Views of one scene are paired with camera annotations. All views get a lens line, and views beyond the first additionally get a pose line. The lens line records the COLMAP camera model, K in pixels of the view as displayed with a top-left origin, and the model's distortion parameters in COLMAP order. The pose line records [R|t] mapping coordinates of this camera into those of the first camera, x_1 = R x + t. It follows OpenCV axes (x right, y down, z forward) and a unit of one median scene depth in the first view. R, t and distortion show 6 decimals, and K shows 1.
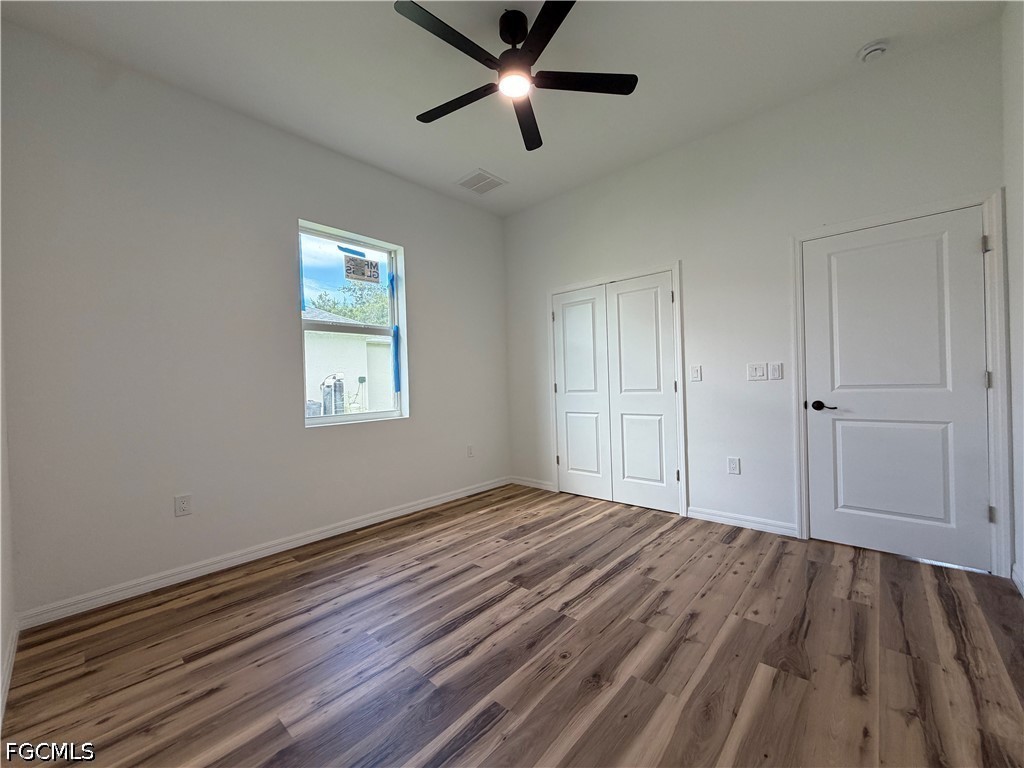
lens RADIAL K [[408.4, 0, 510.5], [0, 408.4, 384.6], [0, 0, 1]] dist [-0.000936, -0.000175]
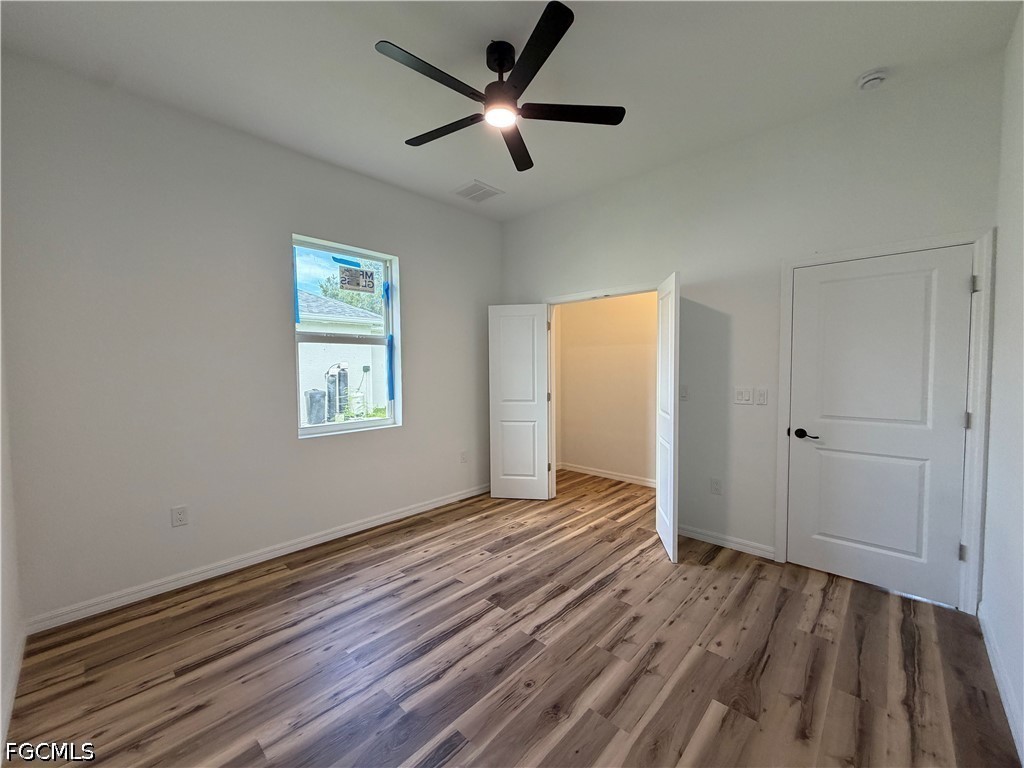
lens RADIAL K [[408.4, 0, 510.5], [0, 408.4, 384.6], [0, 0, 1]] dist [-0.000936, -0.000175]
pose [[0.999555, 0.023774, -0.017991, 0.065743], [-0.023040, 0.998936, 0.039953, -0.117020], [0.018922, -0.039521, 0.999040, -0.019956]]
